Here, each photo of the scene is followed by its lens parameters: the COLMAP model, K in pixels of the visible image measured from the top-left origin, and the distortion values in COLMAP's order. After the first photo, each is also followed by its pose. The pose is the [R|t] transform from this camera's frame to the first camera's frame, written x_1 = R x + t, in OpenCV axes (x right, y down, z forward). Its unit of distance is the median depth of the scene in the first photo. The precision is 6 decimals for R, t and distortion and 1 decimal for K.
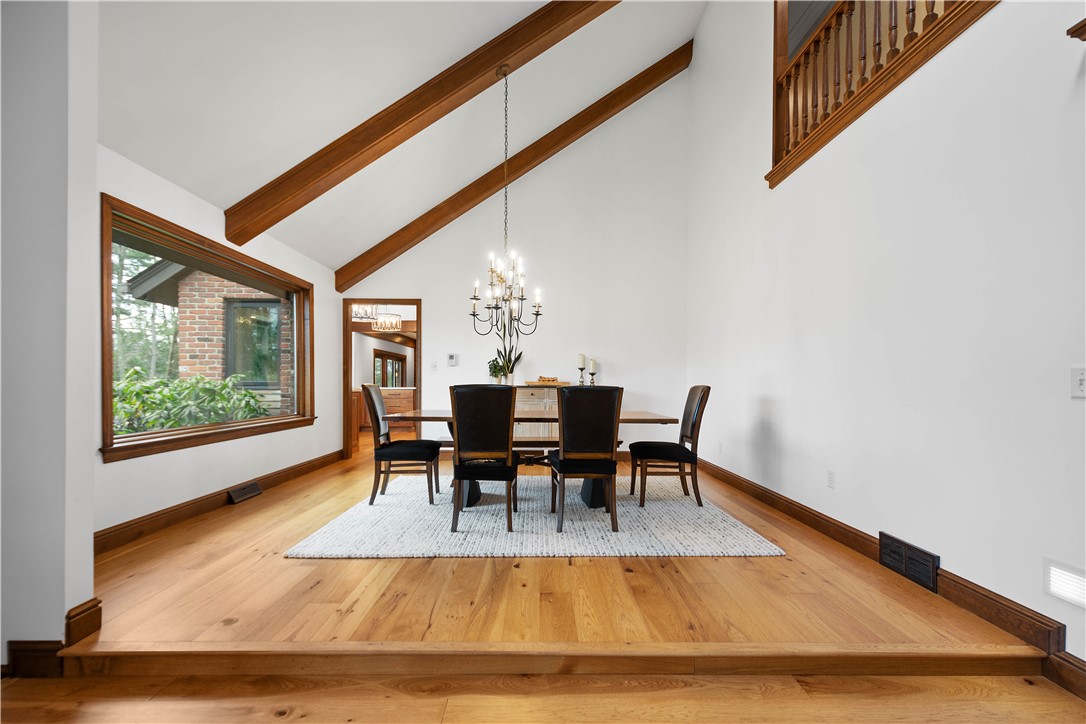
lens RADIAL K [[471.2, 0, 543.9], [0, 471.2, 369.4], [0, 0, 1]] dist [-0.003083, -0.000696]
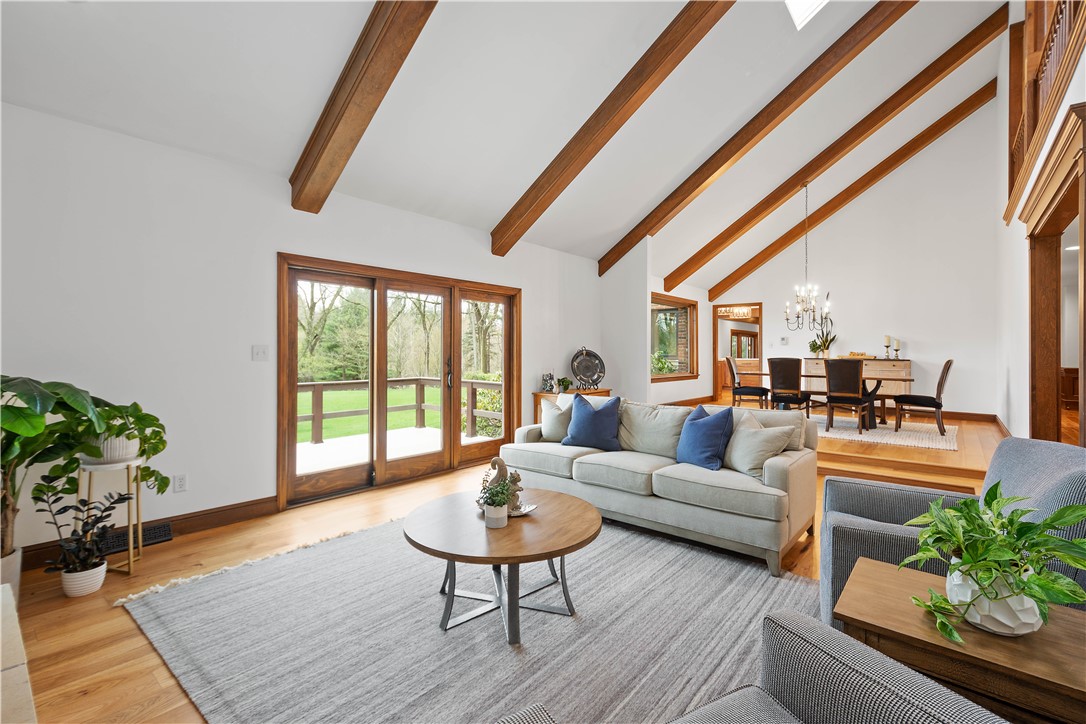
lens RADIAL K [[492.2, 0, 547.3], [0, 492.2, 358.9], [0, 0, 1]] dist [0.003518, -0.000440]
pose [[0.763734, 0.009751, -0.645458, 0.255596], [0.016950, 0.999238, 0.035151, -0.032093], [0.645309, -0.037787, 0.762987, -0.722753]]
